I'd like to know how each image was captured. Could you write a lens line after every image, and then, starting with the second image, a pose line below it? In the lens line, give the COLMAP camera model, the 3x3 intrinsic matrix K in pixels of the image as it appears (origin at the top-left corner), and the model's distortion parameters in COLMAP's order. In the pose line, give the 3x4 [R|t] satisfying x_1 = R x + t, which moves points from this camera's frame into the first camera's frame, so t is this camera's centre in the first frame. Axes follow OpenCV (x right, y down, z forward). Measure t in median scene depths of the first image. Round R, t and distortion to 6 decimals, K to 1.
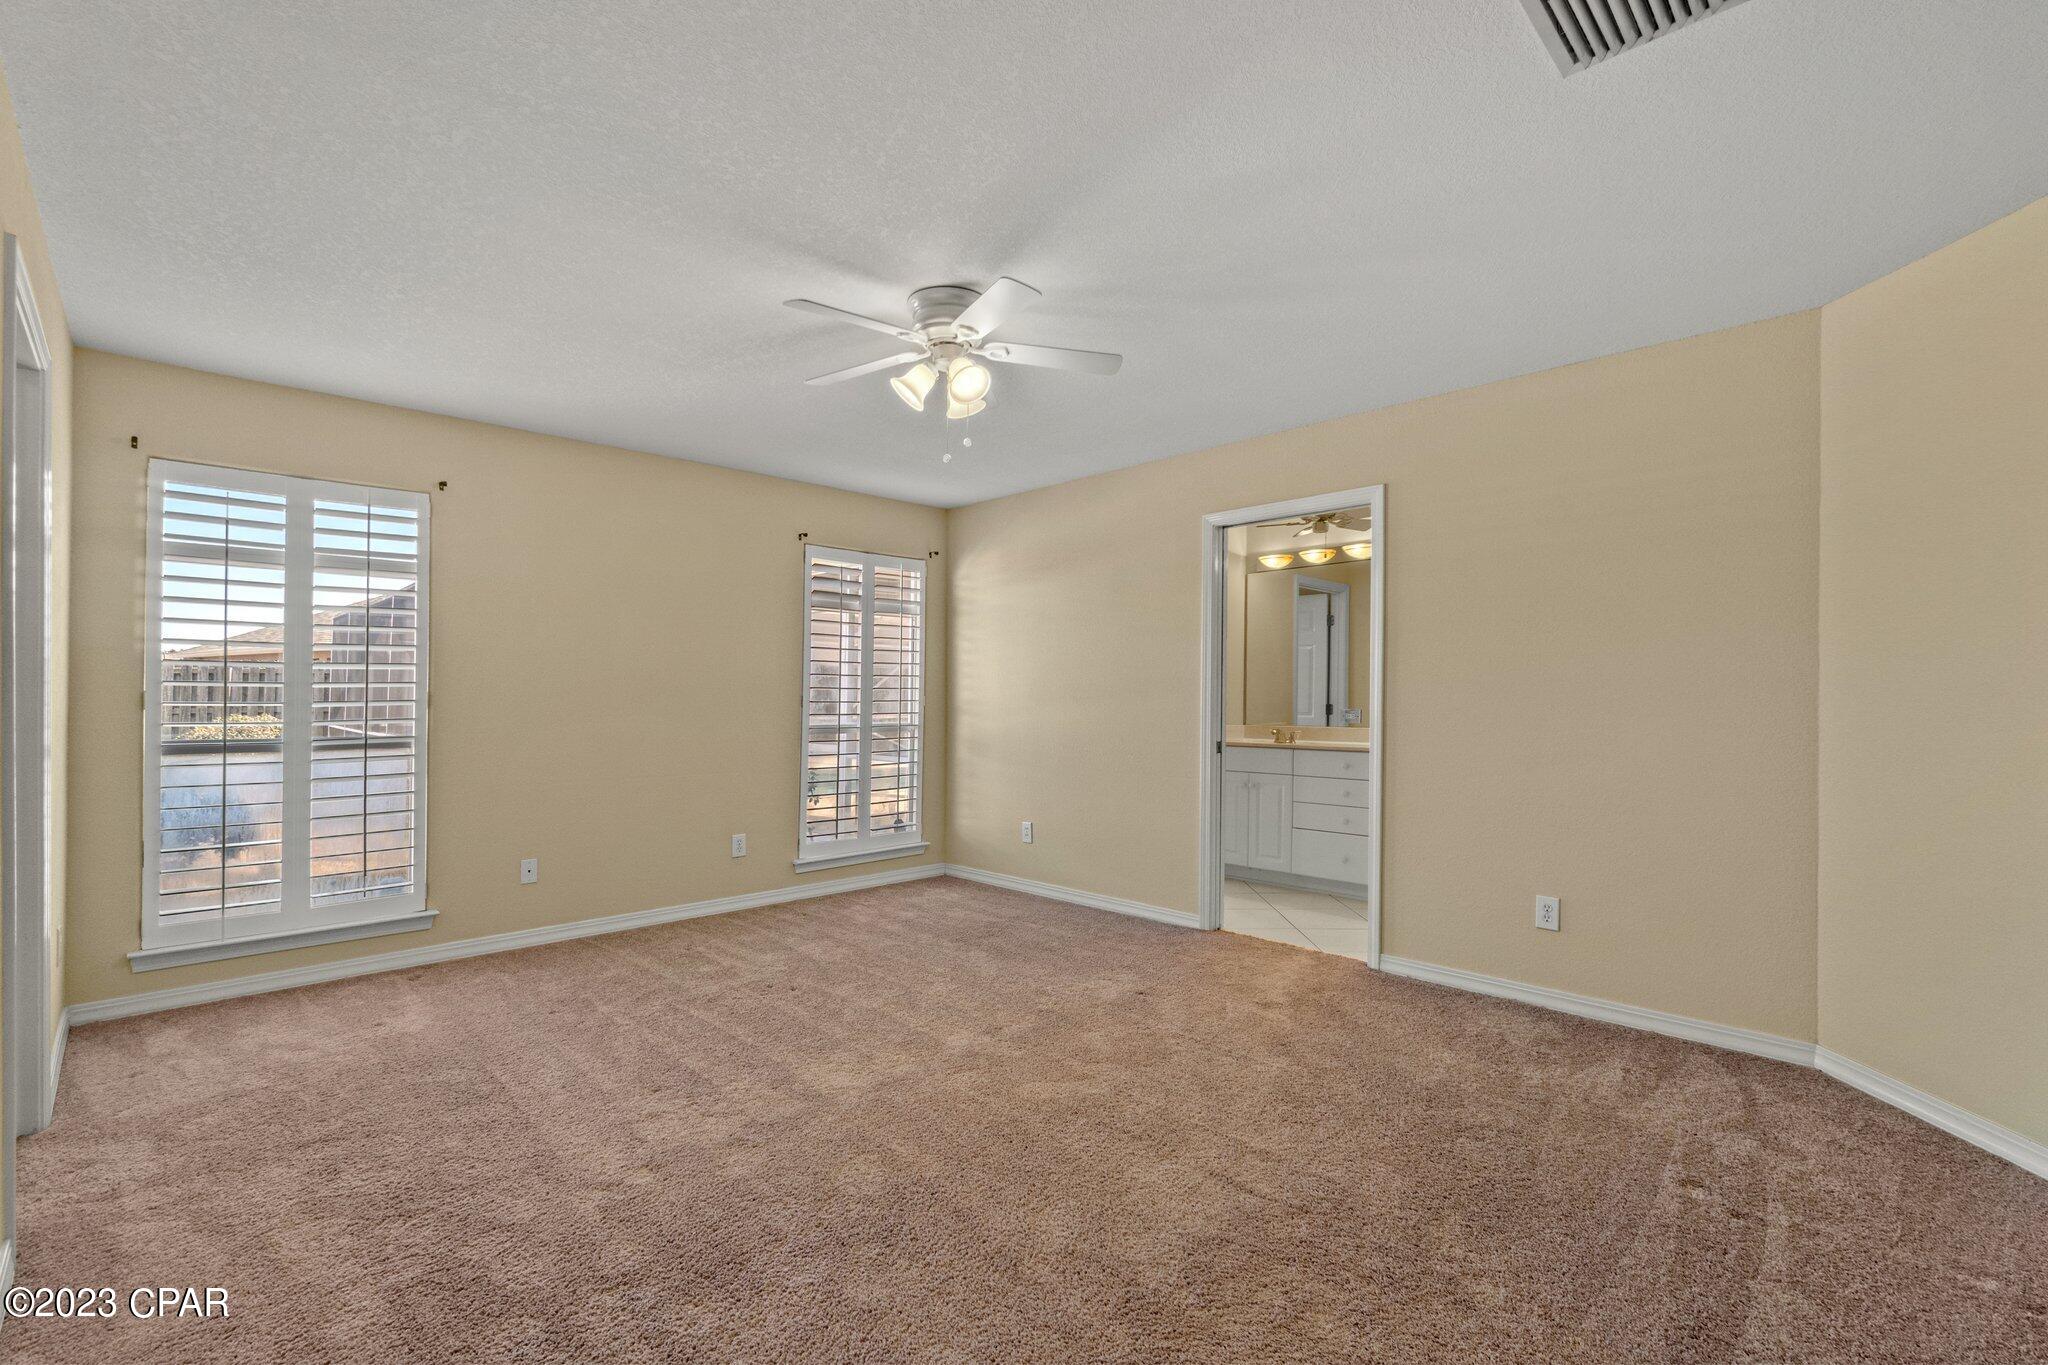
lens RADIAL K [[894.7, 0, 1030.6], [0, 894.7, 690.9], [0, 0, 1]] dist [-0.000428, 0.001774]
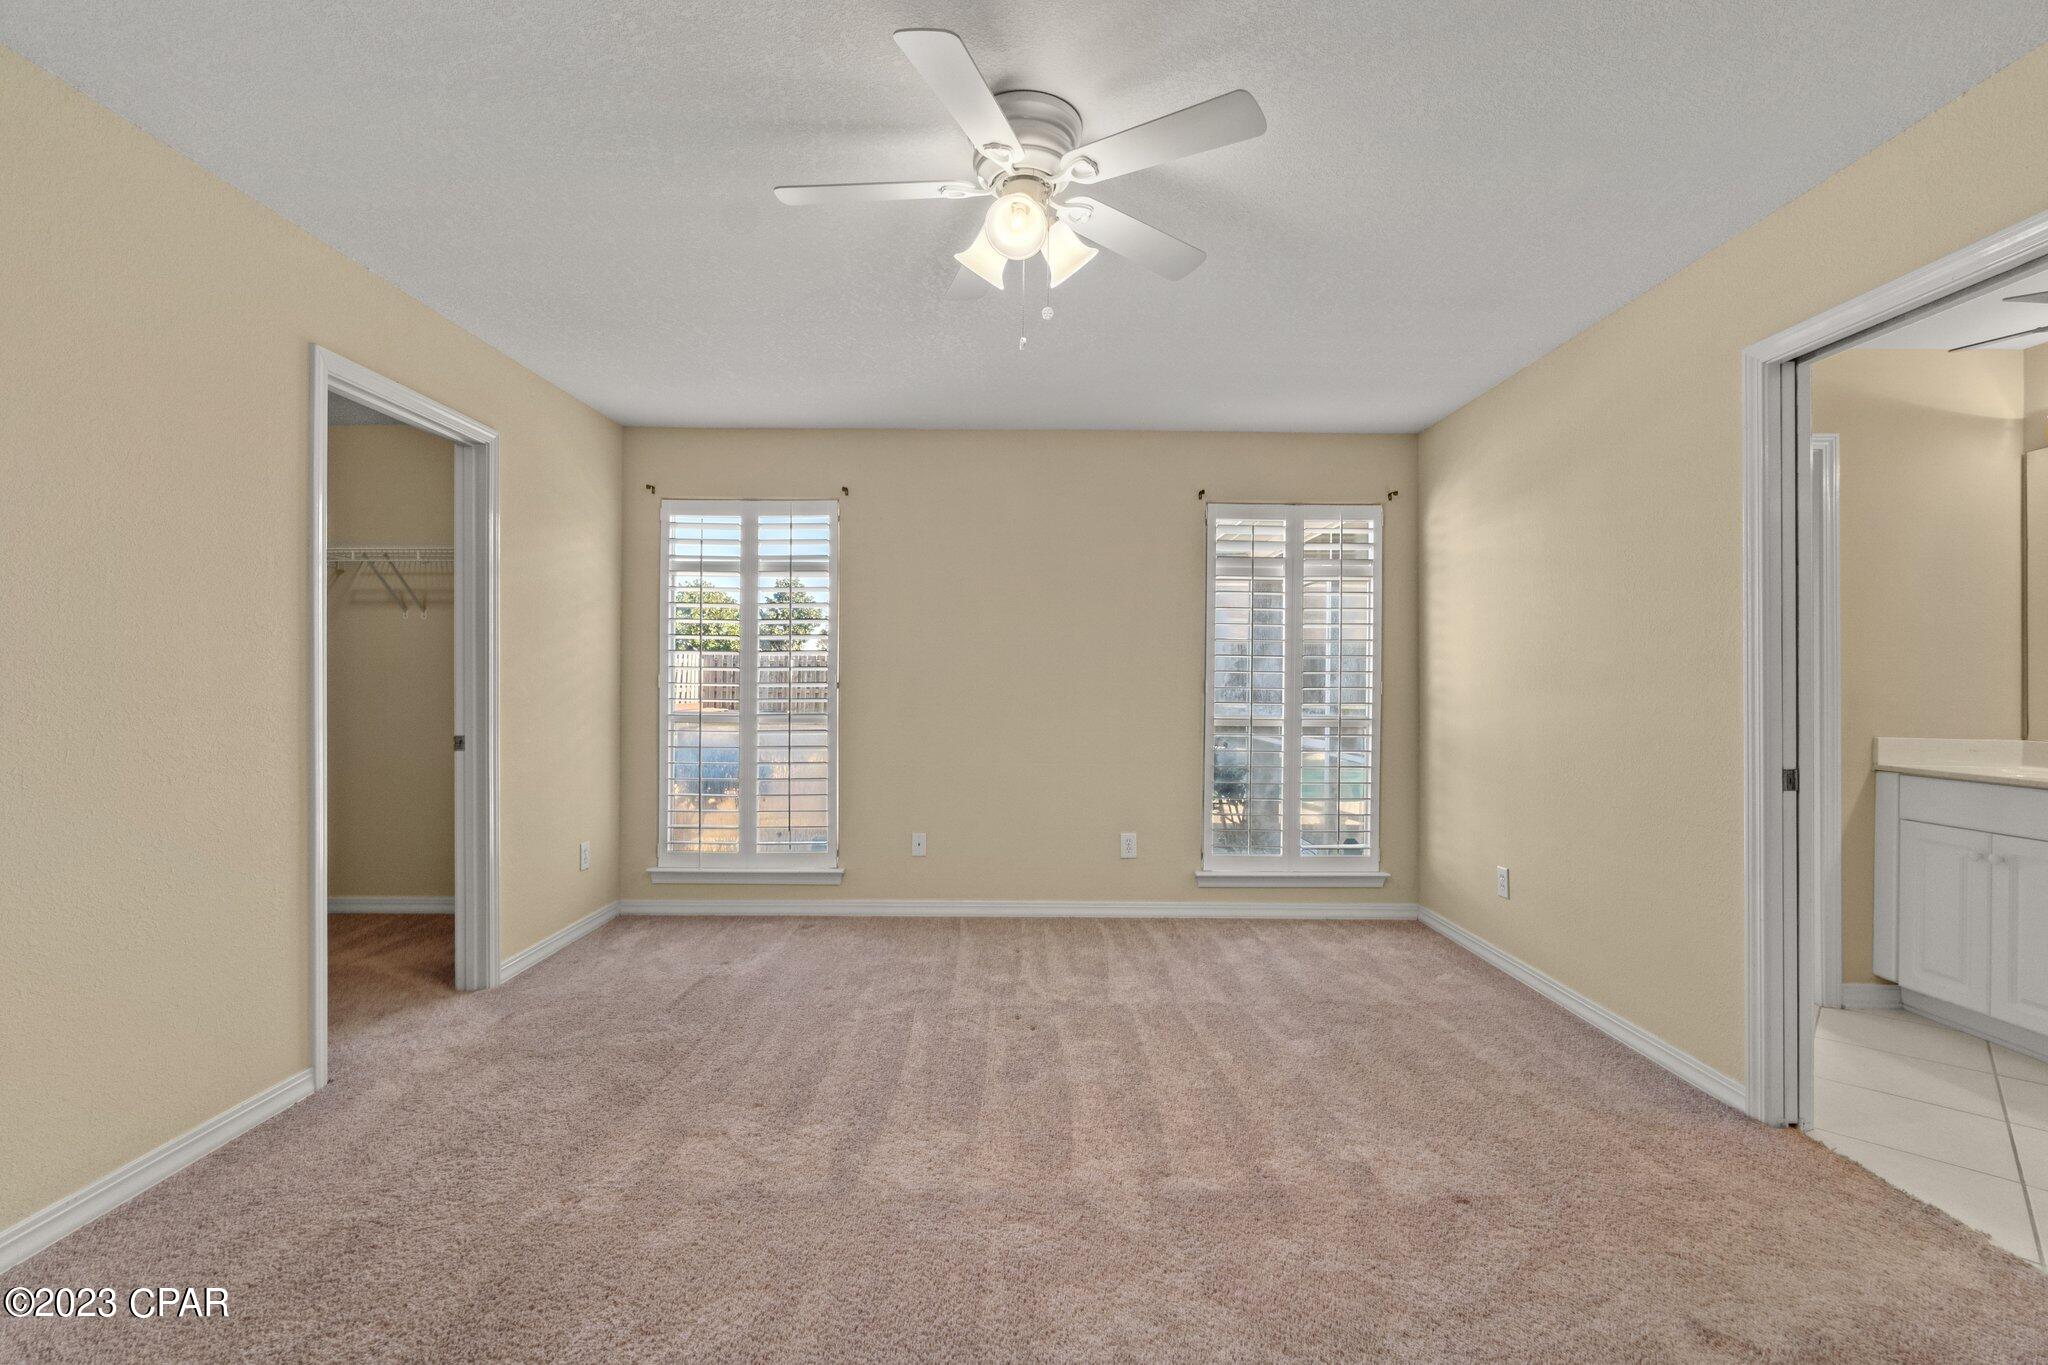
lens RADIAL K [[894.7, 0, 1025.5], [0, 894.7, 669.7], [0, 0, 1]] dist [-0.000428, 0.001774]
pose [[0.725195, -0.003749, -0.688533, 0.277313], [-0.001702, 0.999972, -0.007238, 0.002740], [0.688541, 0.006421, 0.725169, 0.343221]]
